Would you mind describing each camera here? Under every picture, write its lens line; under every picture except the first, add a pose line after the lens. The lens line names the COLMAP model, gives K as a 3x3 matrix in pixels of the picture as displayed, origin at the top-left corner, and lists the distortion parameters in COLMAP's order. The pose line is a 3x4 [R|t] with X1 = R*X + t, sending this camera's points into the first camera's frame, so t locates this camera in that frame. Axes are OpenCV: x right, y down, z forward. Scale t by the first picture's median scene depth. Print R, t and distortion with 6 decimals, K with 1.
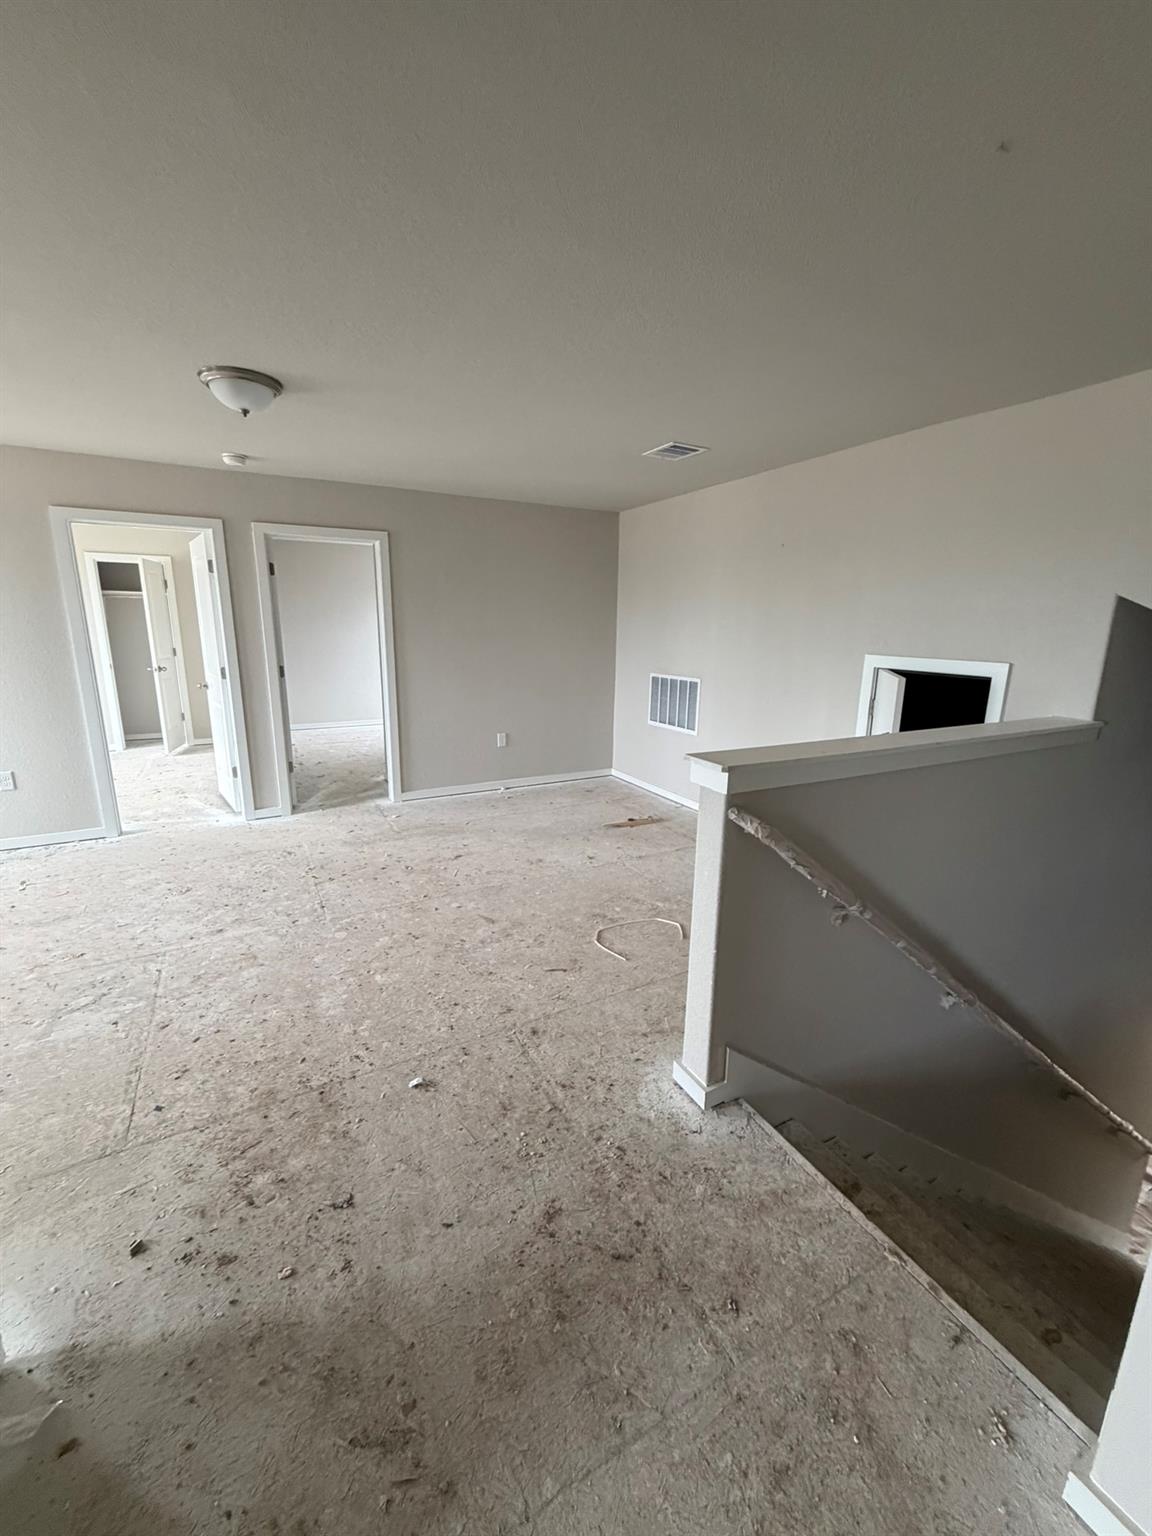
lens RADIAL K [[616.2, 0, 573.0], [0, 616.2, 770.2], [0, 0, 1]] dist [0.008248, -0.000456]
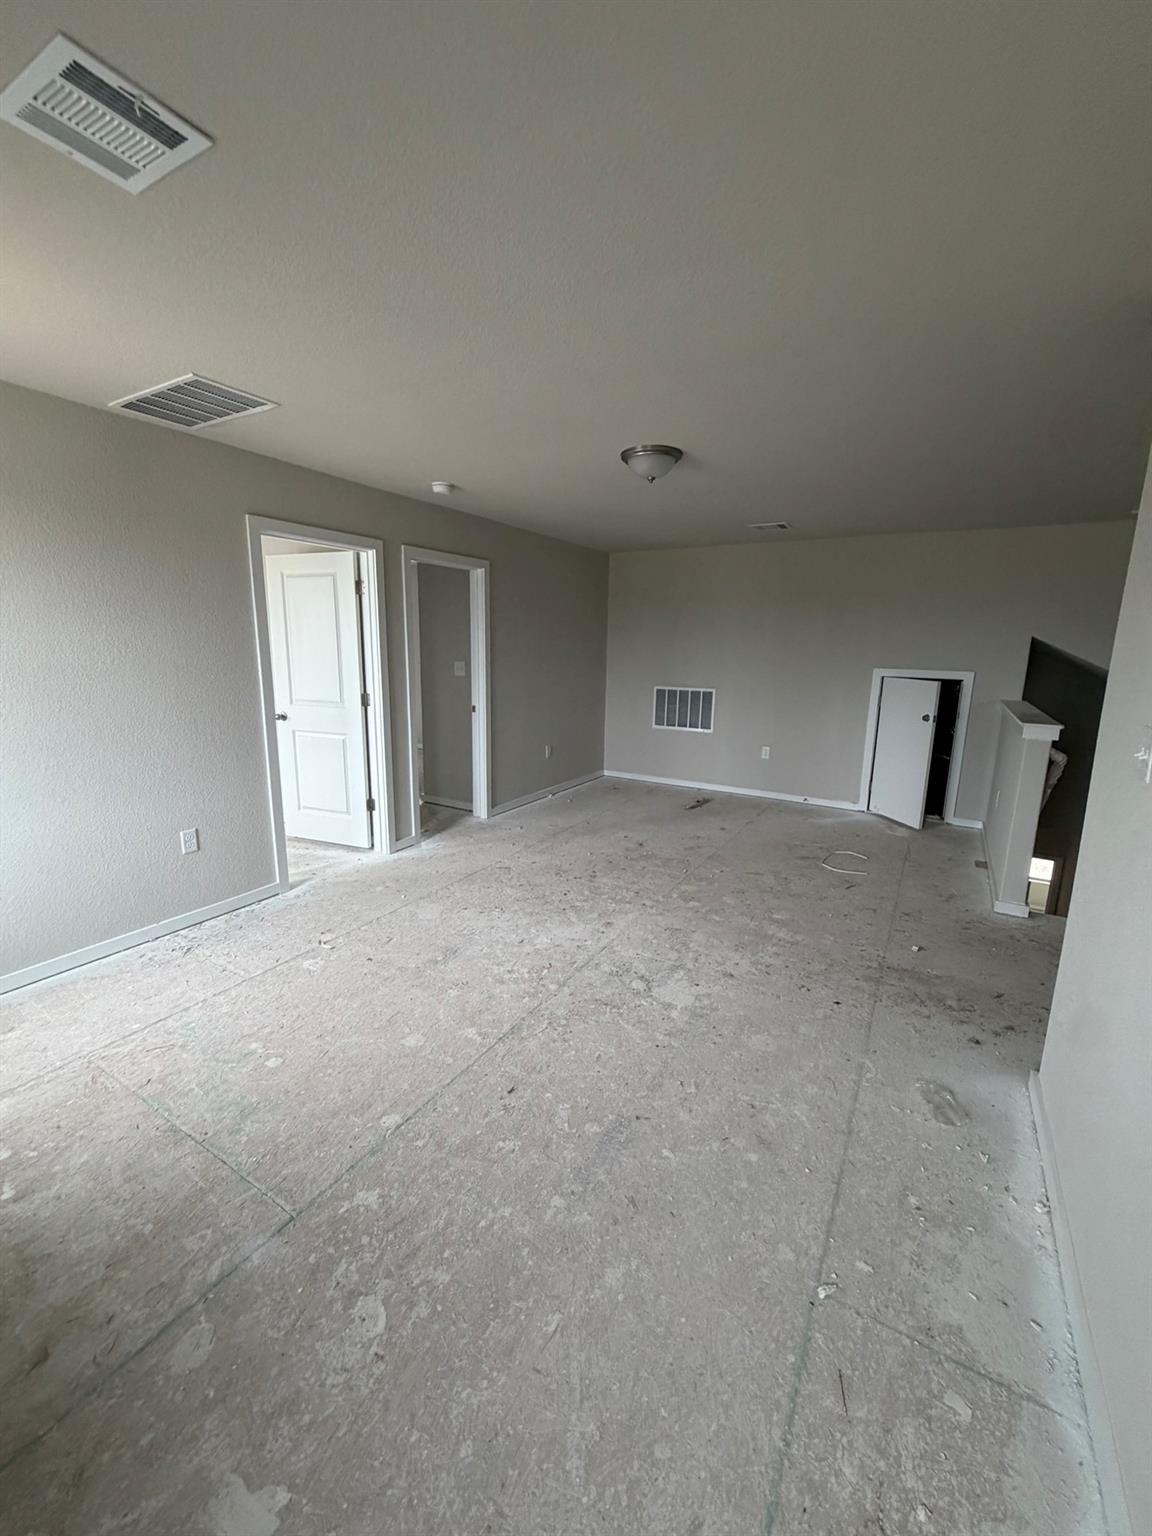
lens RADIAL K [[616.2, 0, 581.6], [0, 616.2, 767.7], [0, 0, 1]] dist [0.008248, -0.000456]
pose [[0.851875, -0.098739, 0.514353, -1.475891], [0.113452, 0.993539, 0.002828, -0.037202], [-0.511310, 0.055945, 0.857574, 0.064711]]
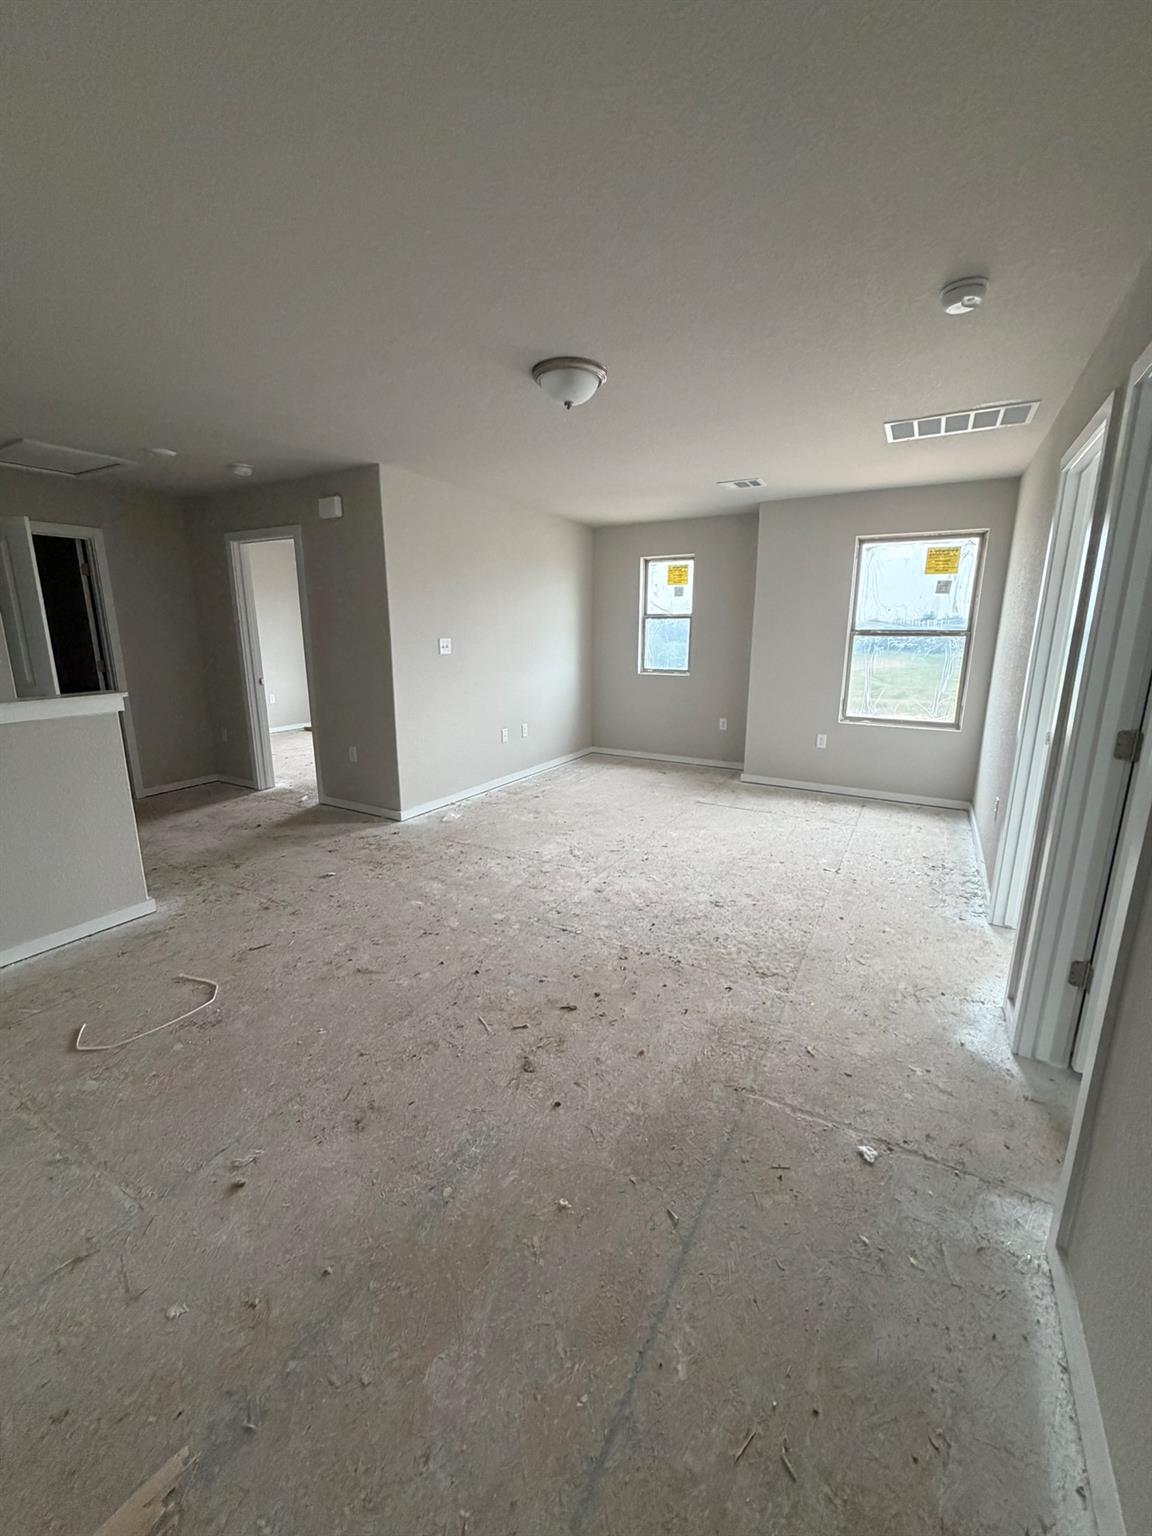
lens RADIAL K [[616.2, 0, 571.7], [0, 616.2, 763.9], [0, 0, 1]] dist [0.008248, -0.000456]
pose [[-0.849805, 0.102845, -0.516967, 0.037562], [-0.134805, 0.905757, 0.401786, -0.504649], [0.509568, 0.411129, -0.755853, 2.201032]]
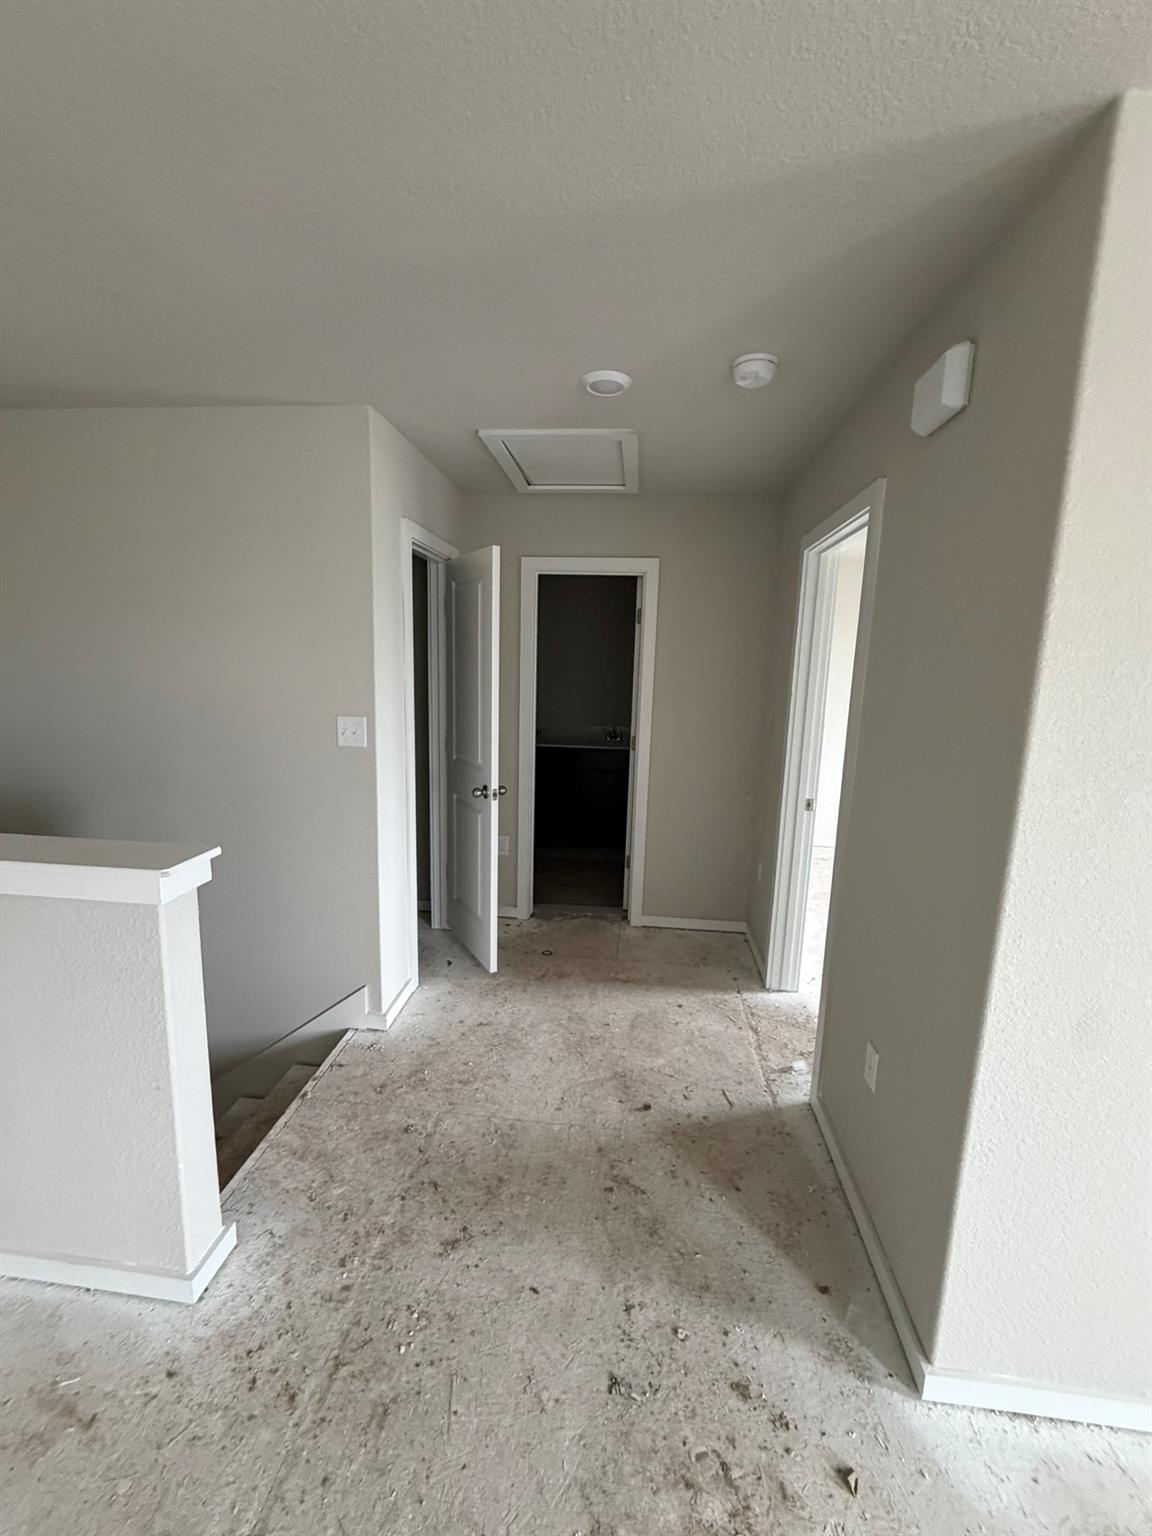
lens RADIAL K [[616.2, 0, 577.1], [0, 616.2, 764.0], [0, 0, 1]] dist [0.008248, -0.000456]
pose [[-0.830797, -0.131074, 0.540922, -0.459407], [0.090526, 0.927110, 0.363692, -0.277964], [-0.549165, 0.351122, -0.758374, 0.944926]]
